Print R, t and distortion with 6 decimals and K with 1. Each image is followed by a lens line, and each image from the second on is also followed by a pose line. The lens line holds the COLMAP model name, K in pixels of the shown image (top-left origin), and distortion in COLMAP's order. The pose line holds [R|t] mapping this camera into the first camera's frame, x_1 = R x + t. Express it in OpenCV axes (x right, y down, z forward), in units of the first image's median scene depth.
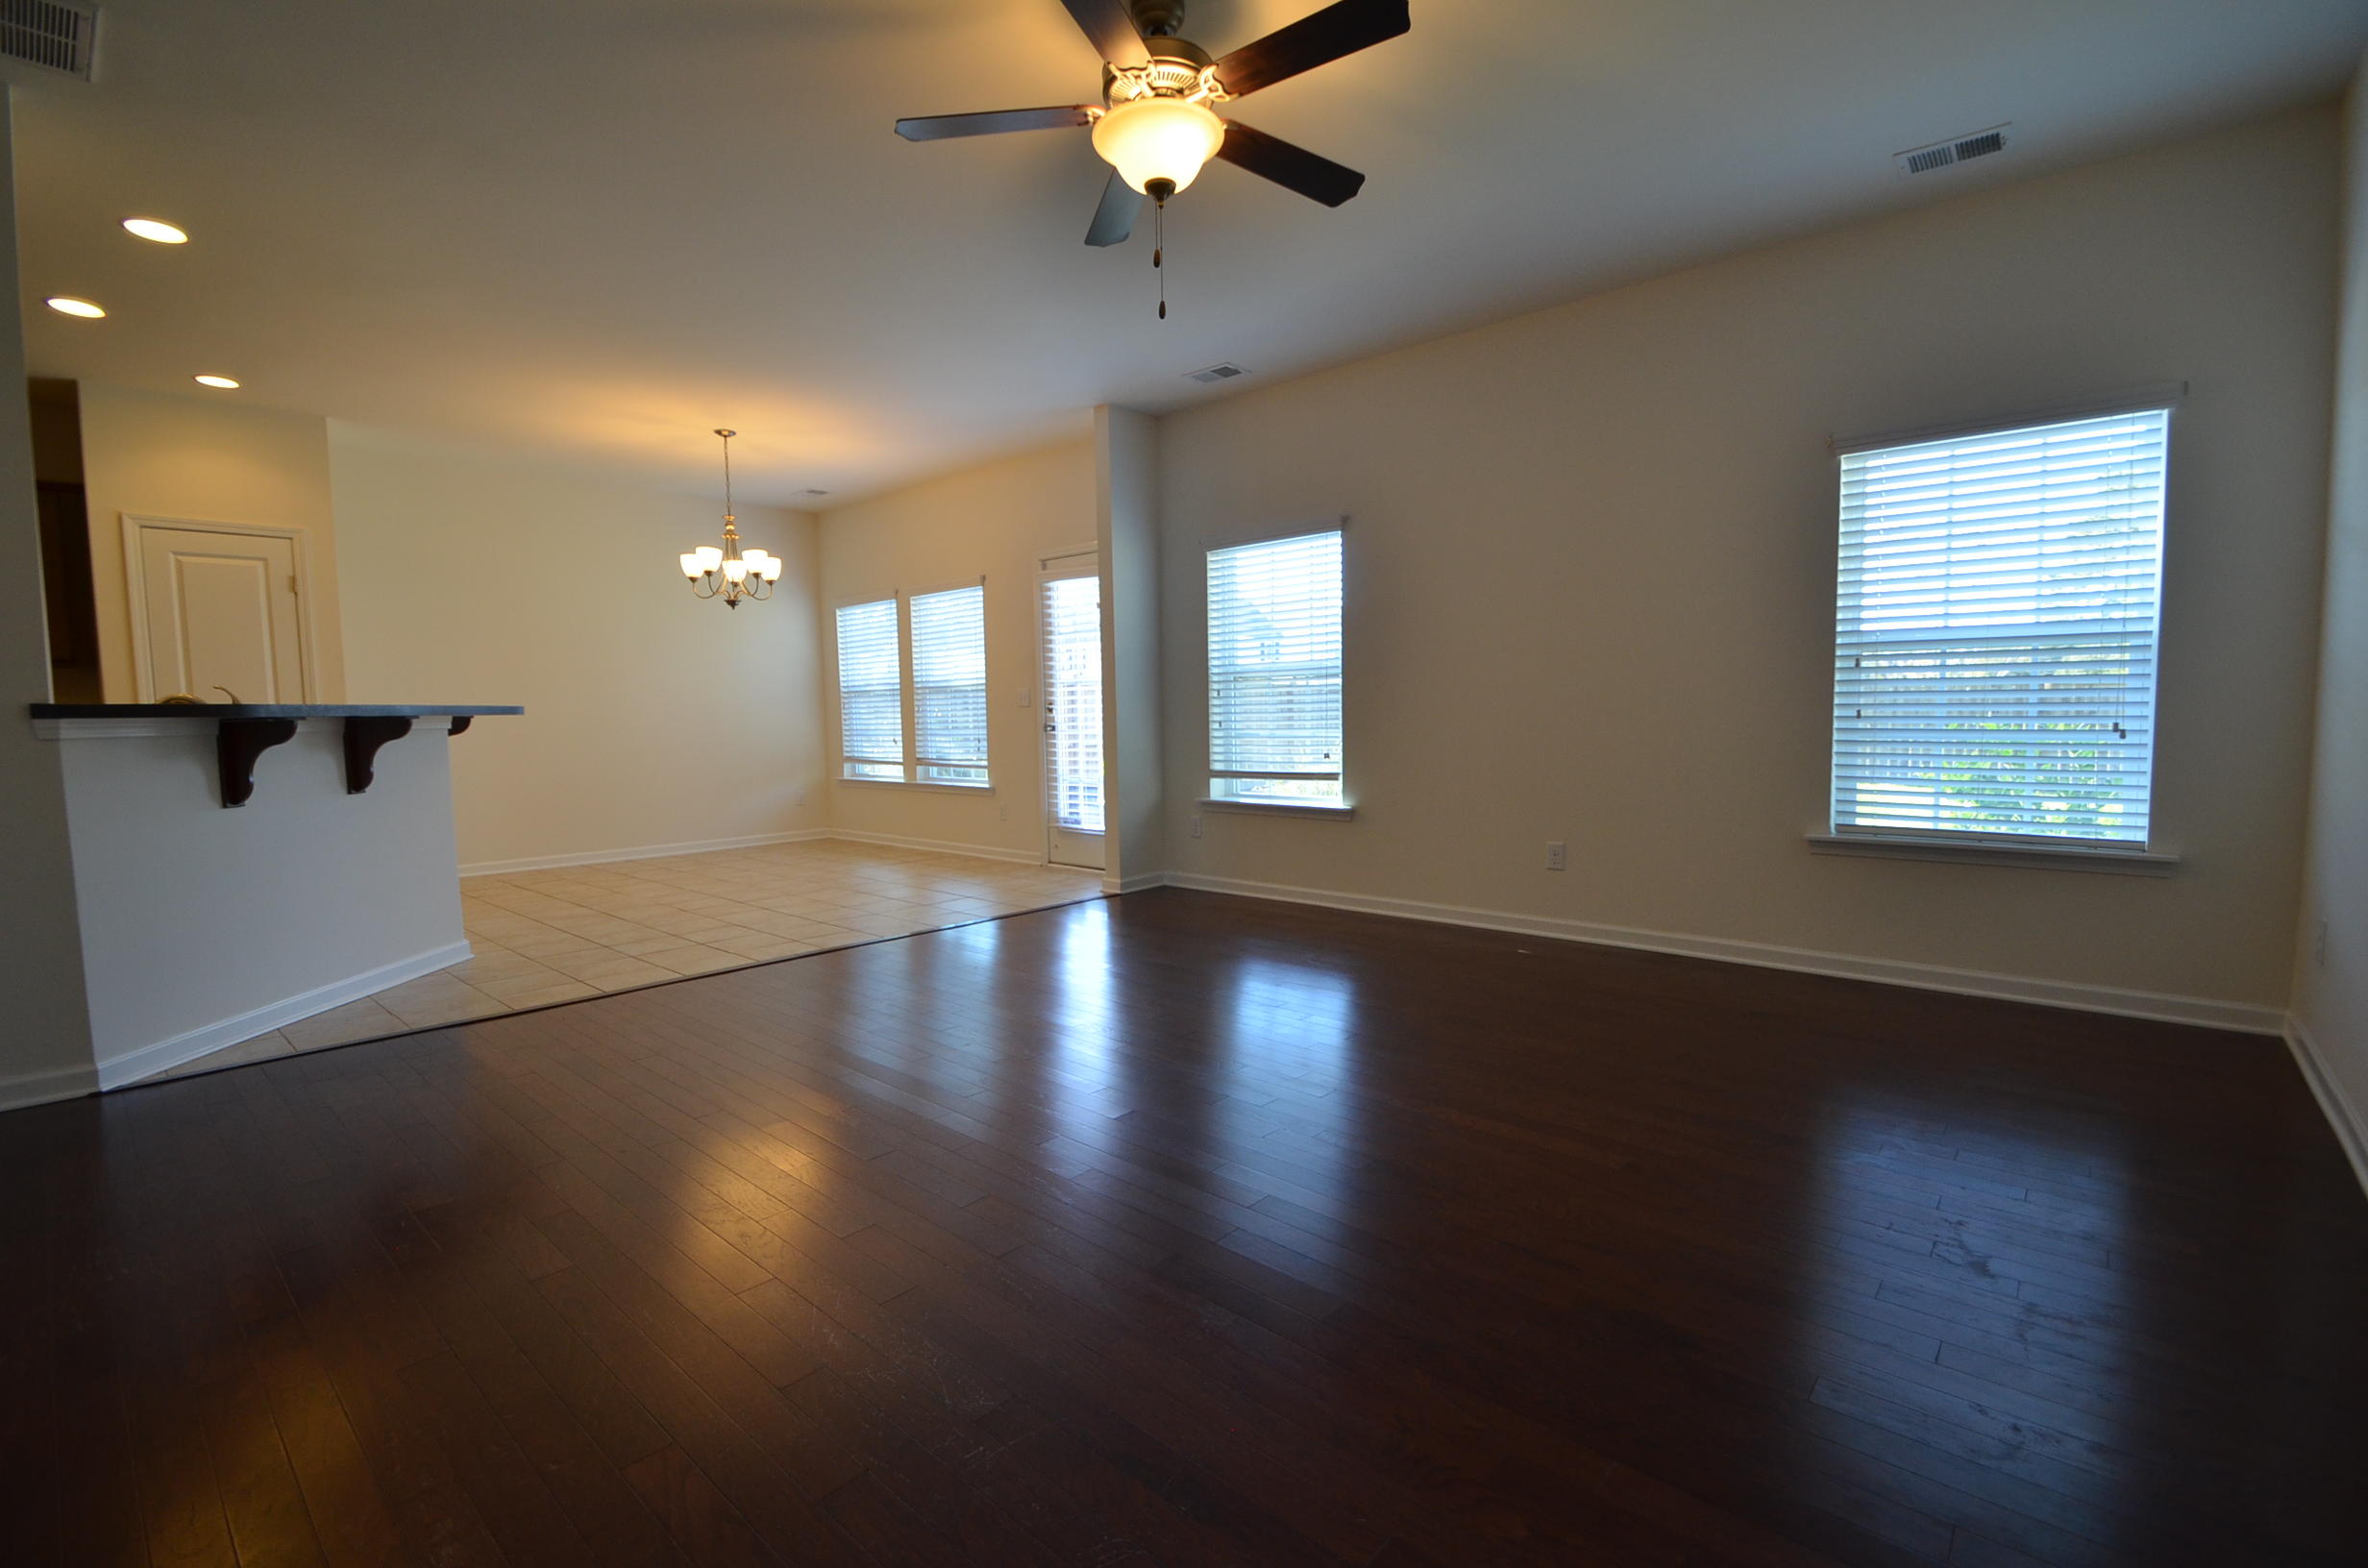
lens RADIAL K [[1029.9, 0, 1188.7], [0, 1029.9, 784.4], [0, 0, 1]] dist [0.007625, -0.010829]
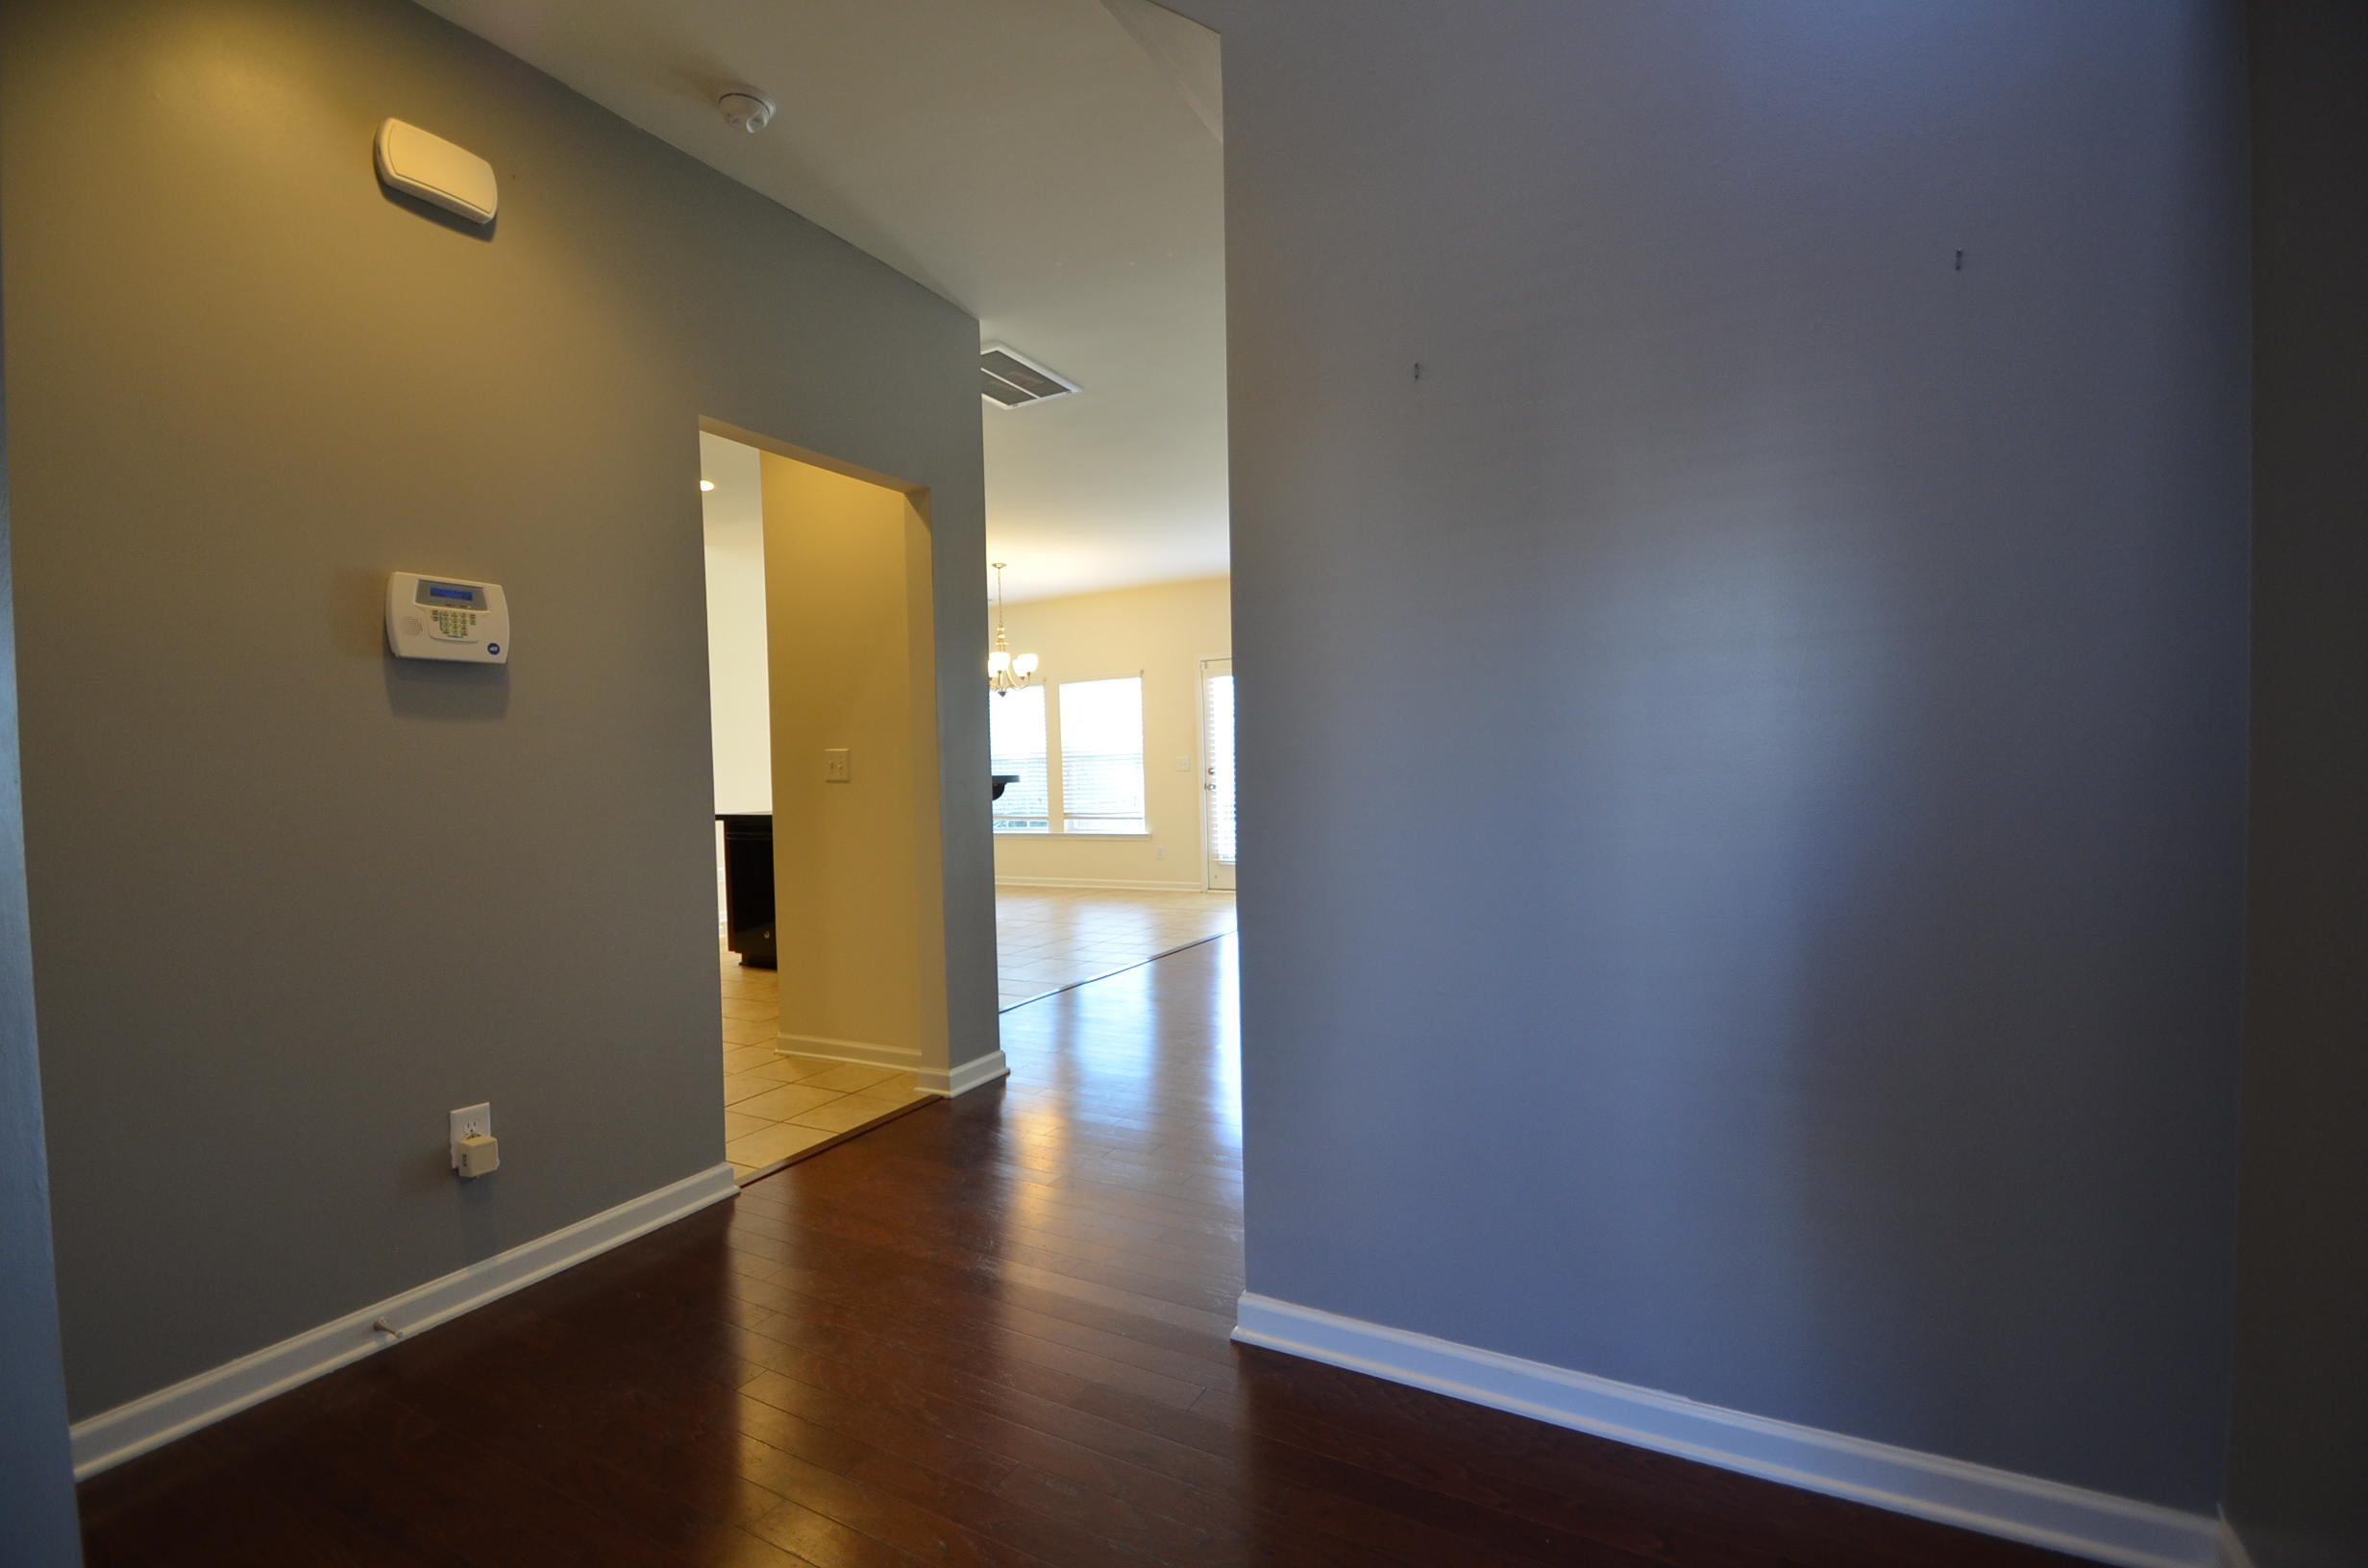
lens RADIAL K [[1029.9, 0, 1183.2], [0, 1029.9, 794.8], [0, 0, 1]] dist [0.007625, -0.010829]
pose [[0.973845, -0.017087, 0.226570, -0.549093], [0.028130, 0.998564, -0.045602, 0.017686], [-0.225465, 0.050783, 0.972927, -0.326466]]
